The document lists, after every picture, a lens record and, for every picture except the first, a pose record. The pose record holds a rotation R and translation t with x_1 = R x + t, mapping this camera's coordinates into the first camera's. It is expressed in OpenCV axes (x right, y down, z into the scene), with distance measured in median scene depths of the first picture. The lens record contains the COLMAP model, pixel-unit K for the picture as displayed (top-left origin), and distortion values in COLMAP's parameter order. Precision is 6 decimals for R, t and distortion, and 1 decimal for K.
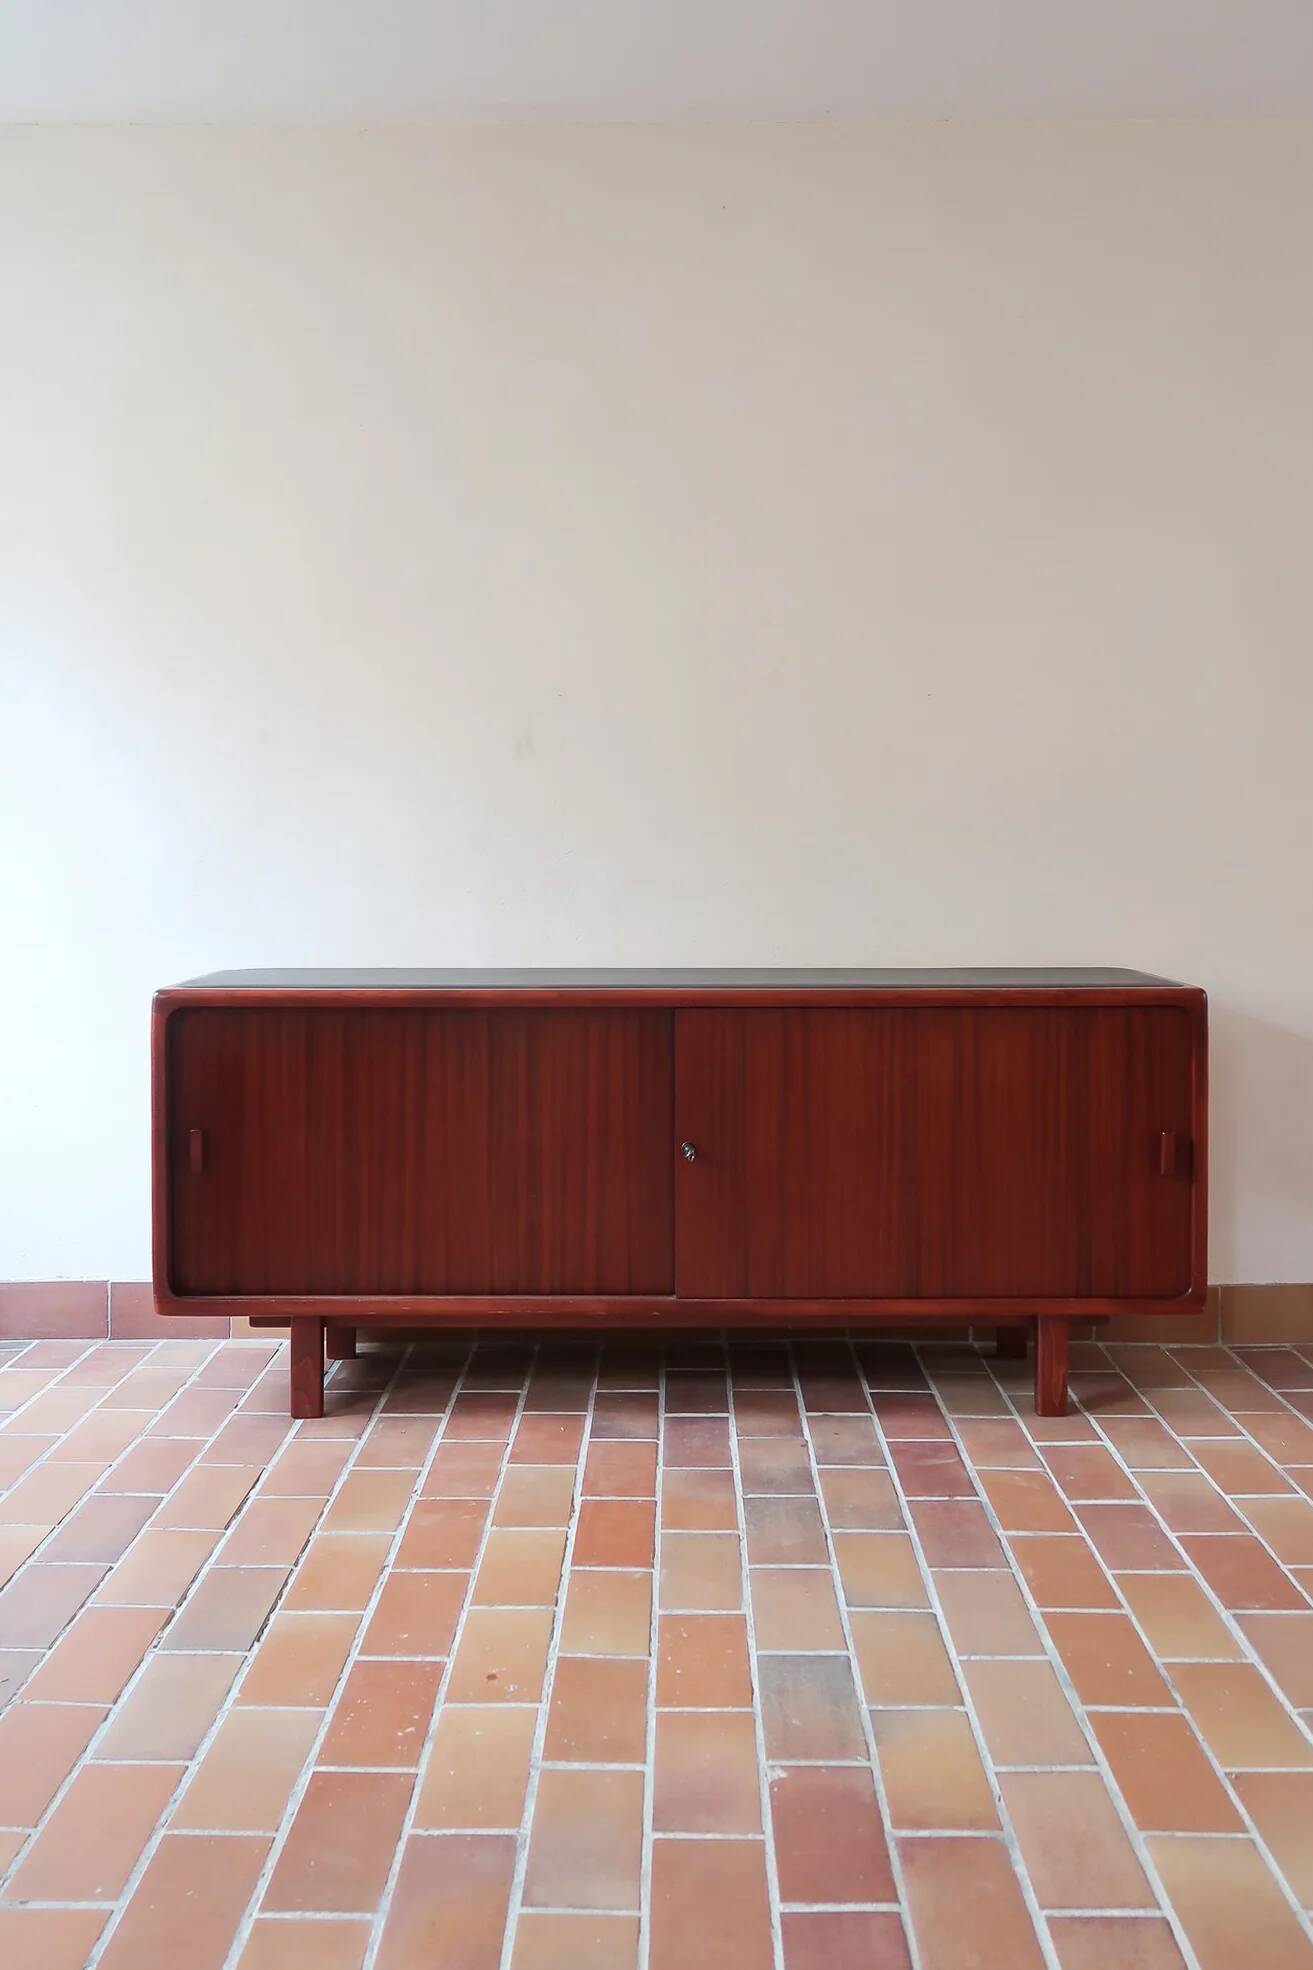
lens RADIAL K [[1721.2, 0, 662.9], [0, 1721.2, 885.0], [0, 0, 1]] dist [0.001843, -0.020988]
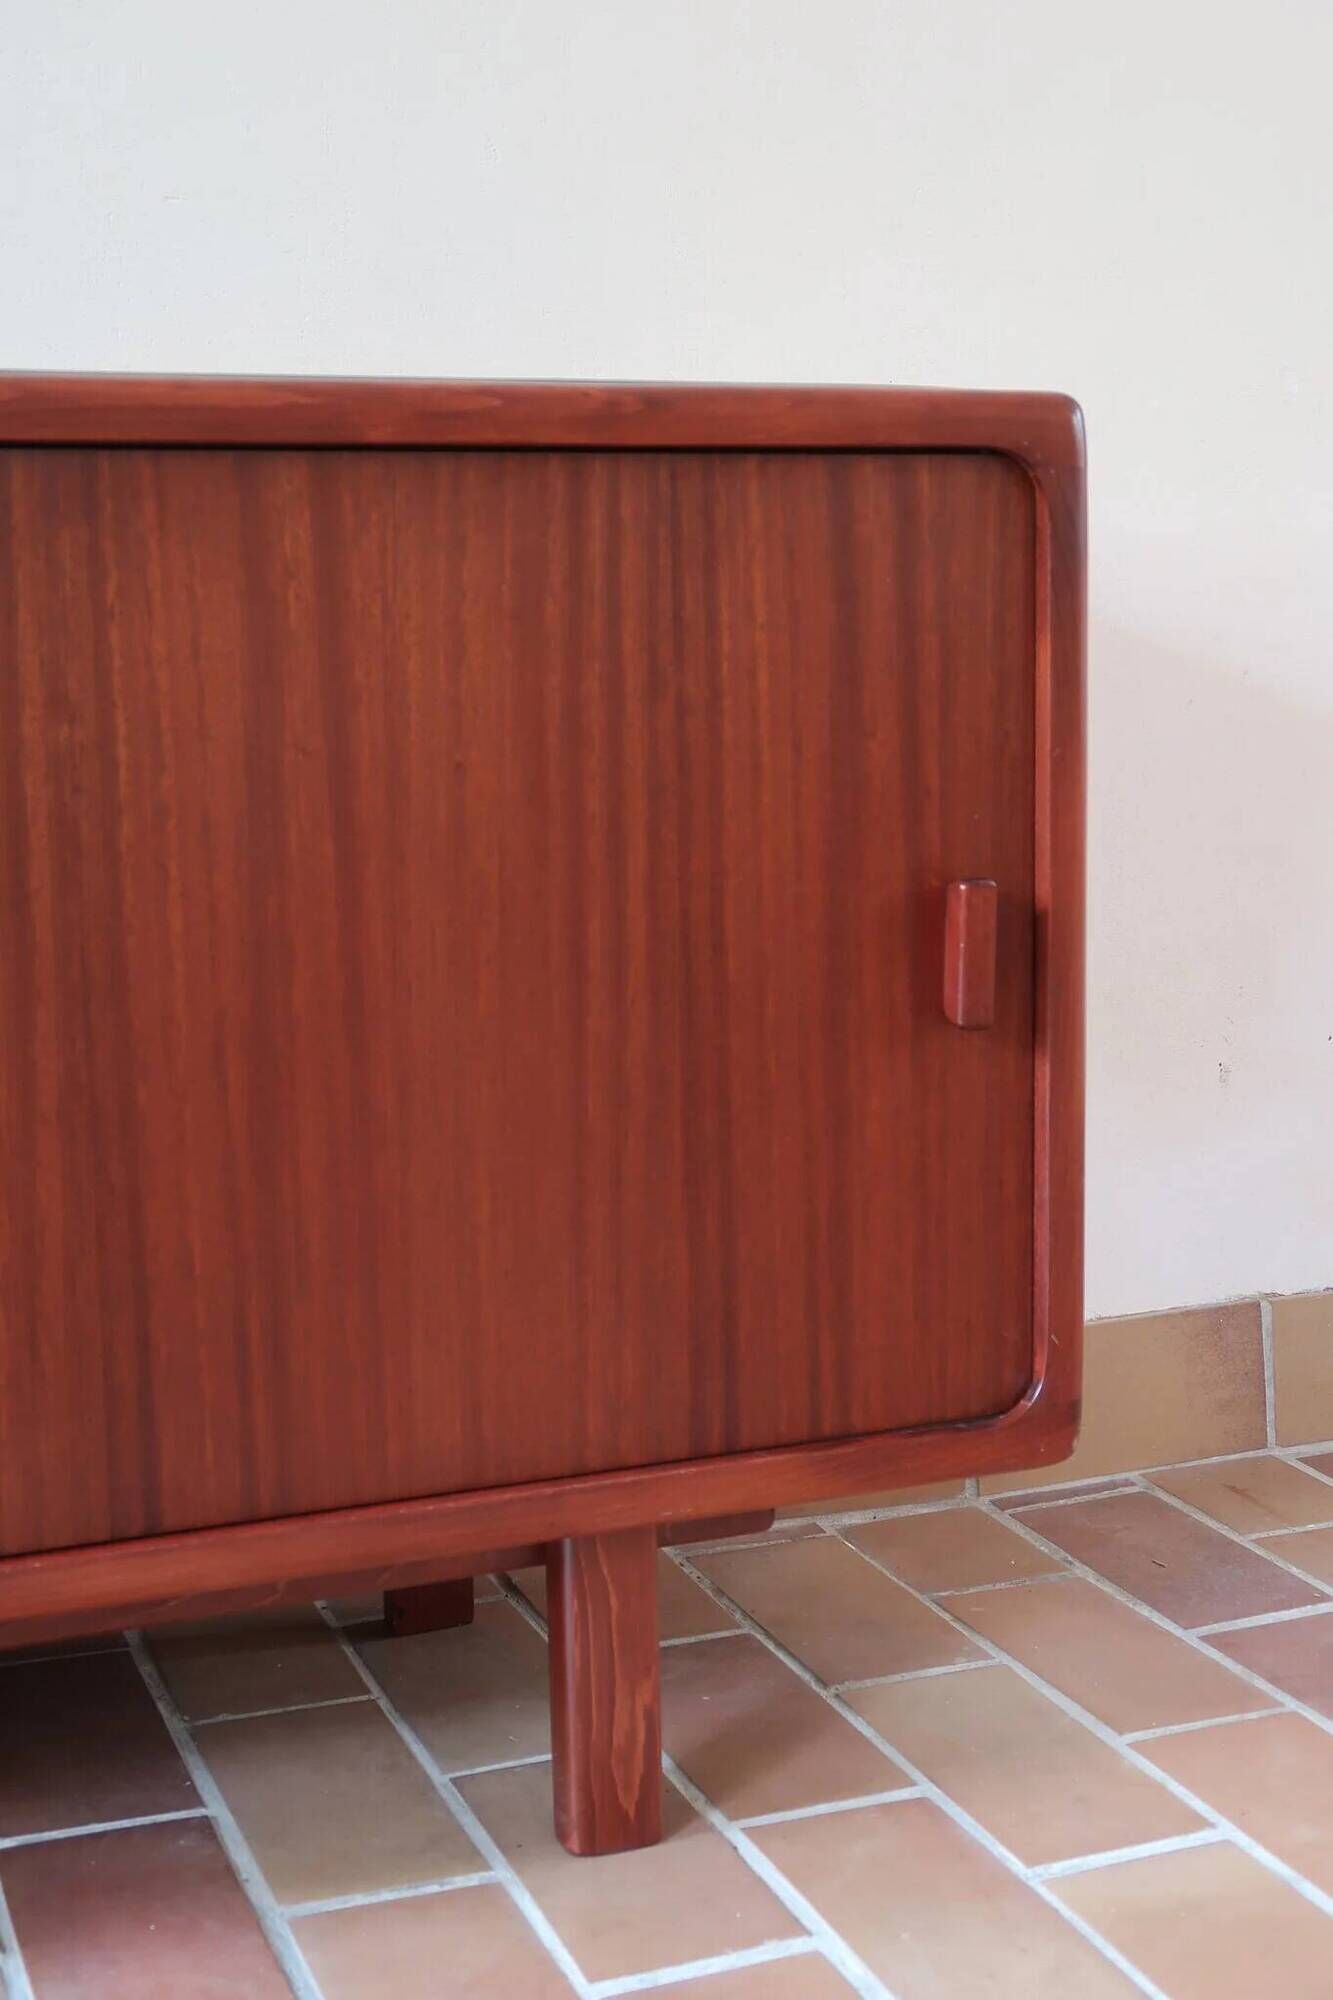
lens RADIAL K [[2673.8, 0, 680.9], [0, 2673.8, 1000.8], [0, 0, 1]] dist [-0.006077, 0.000000]
pose [[0.929693, -0.066206, 0.362336, 0.092621], [0.023882, 0.992478, 0.120067, 0.126404], [-0.367560, -0.102972, 0.924282, 0.694927]]
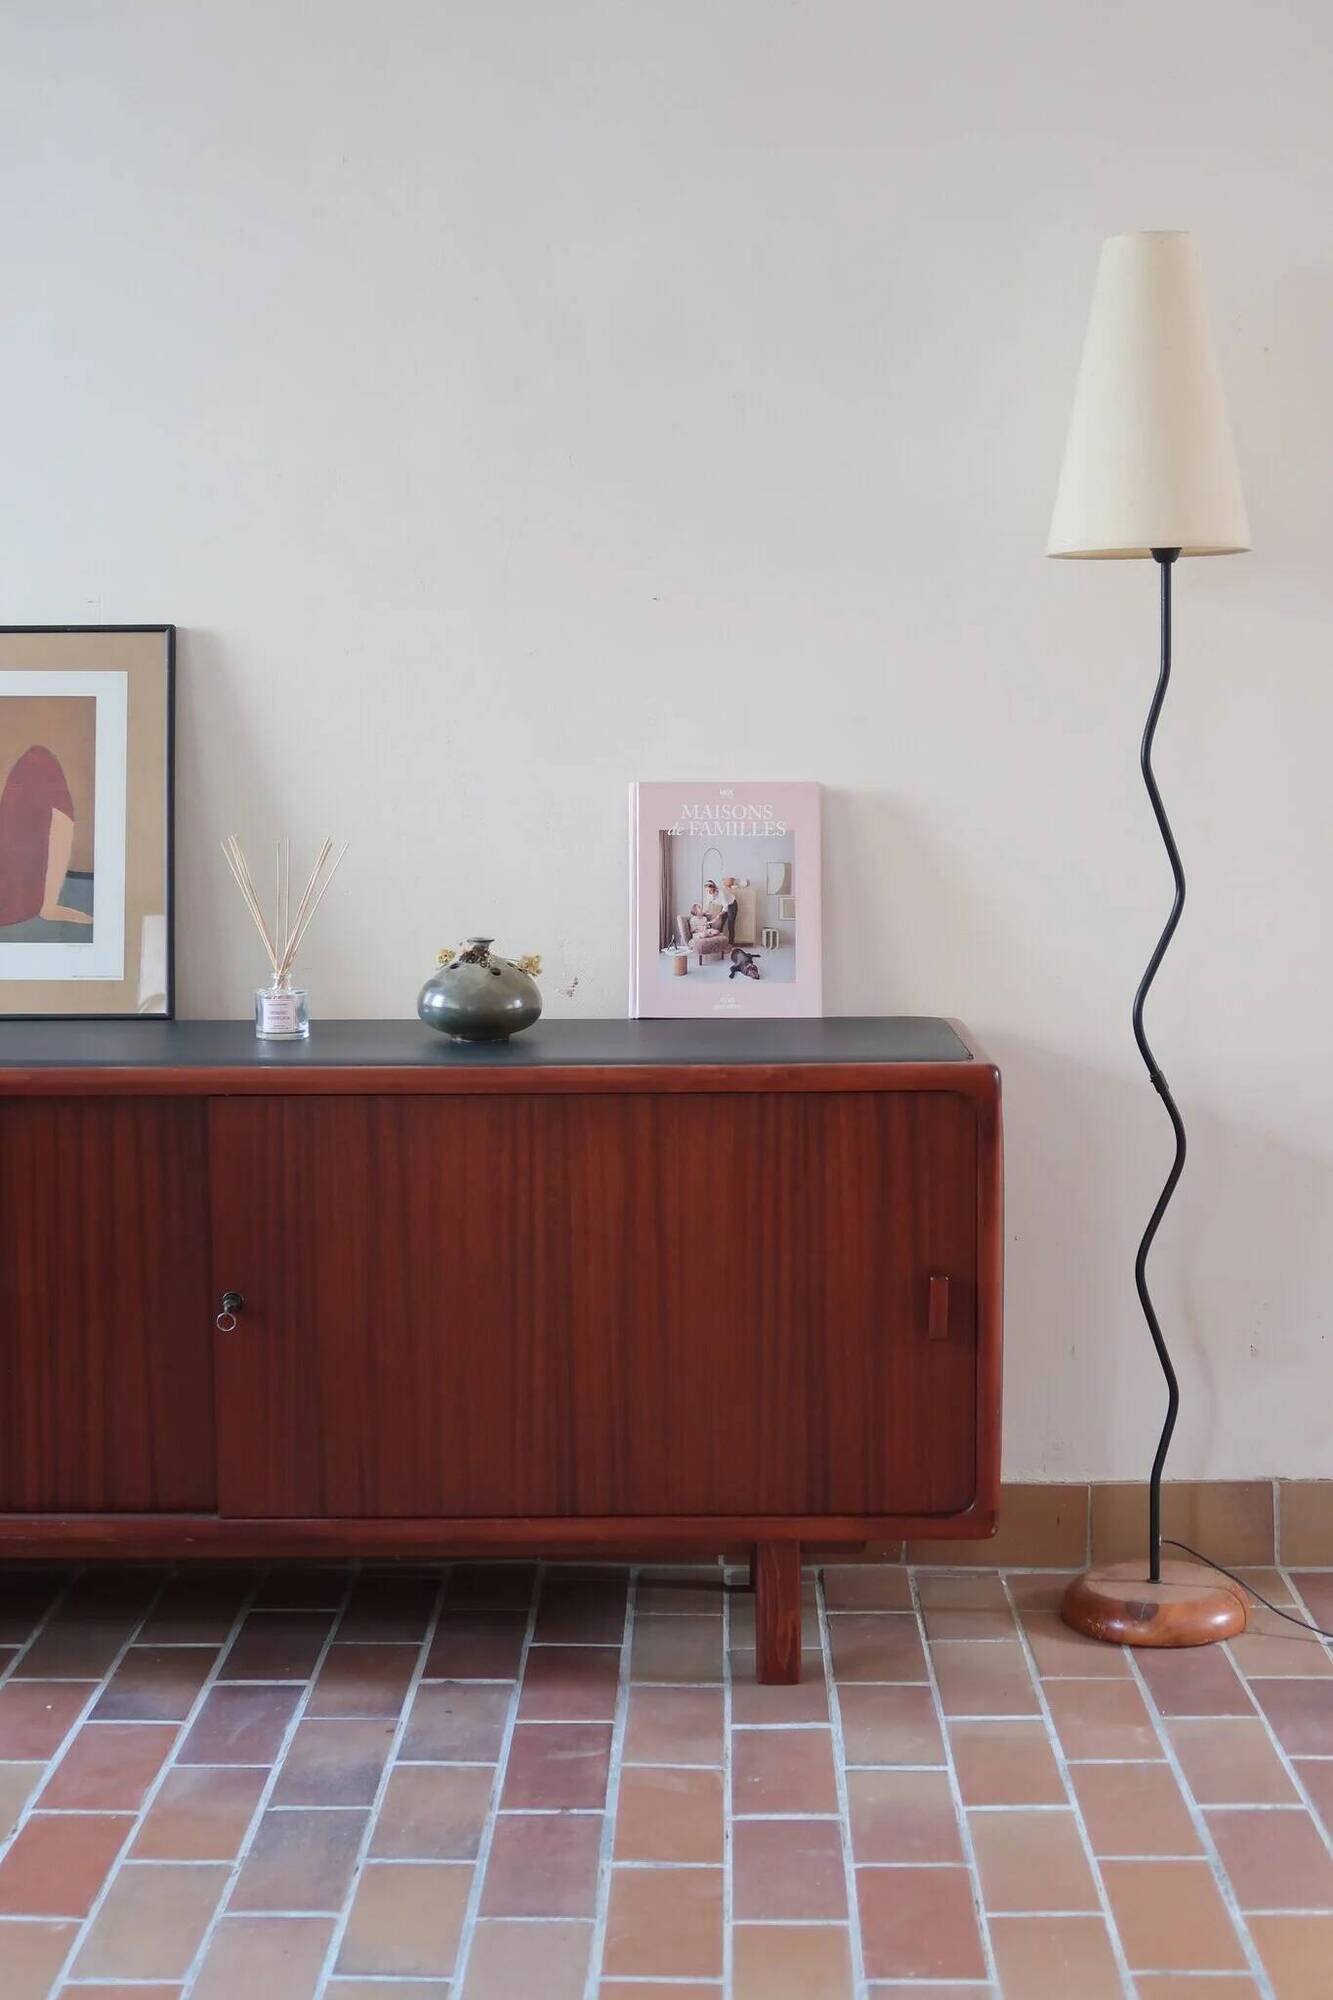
lens RADIAL K [[2786.2, 0, 687.3], [0, 2786.2, 1006.5], [0, 0, 1]] dist [-0.006997, 0.000000]
pose [[0.999980, -0.003554, -0.005297, 0.236380], [0.004032, 0.995643, 0.093160, -0.075629], [0.004943, -0.093179, 0.995637, -0.093794]]
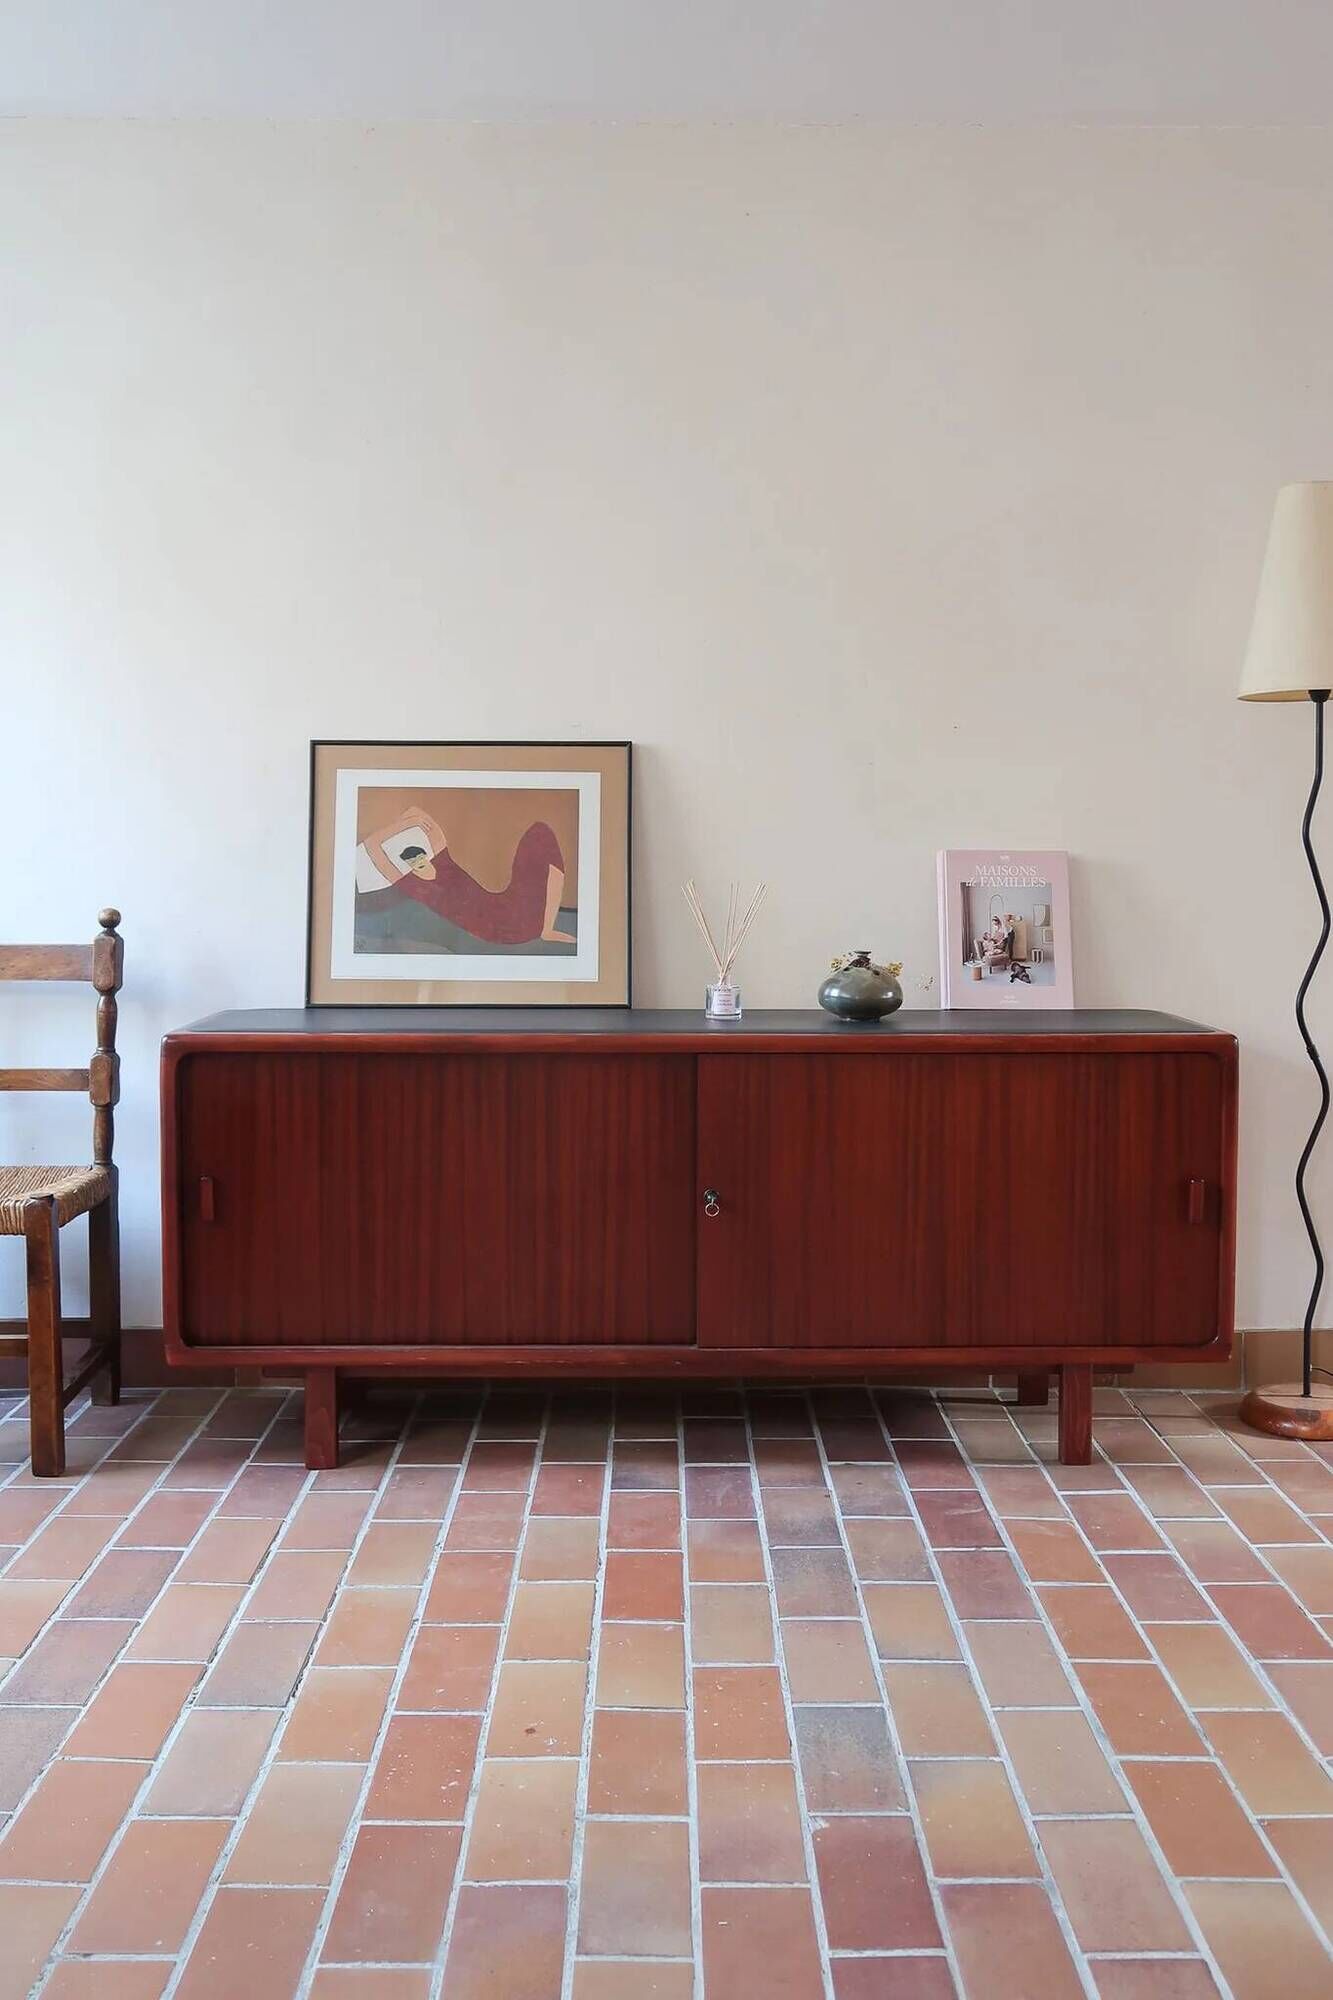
lens RADIAL K [[1823.7, 0, 677.9], [0, 1823.7, 952.9], [0, 0, 1]] dist [-0.016758, 0.000000]
pose [[0.999799, 0.002415, 0.019902, -0.029455], [-0.003090, 0.999419, 0.033955, -0.024890], [-0.019808, -0.034010, 0.999225, -0.039129]]
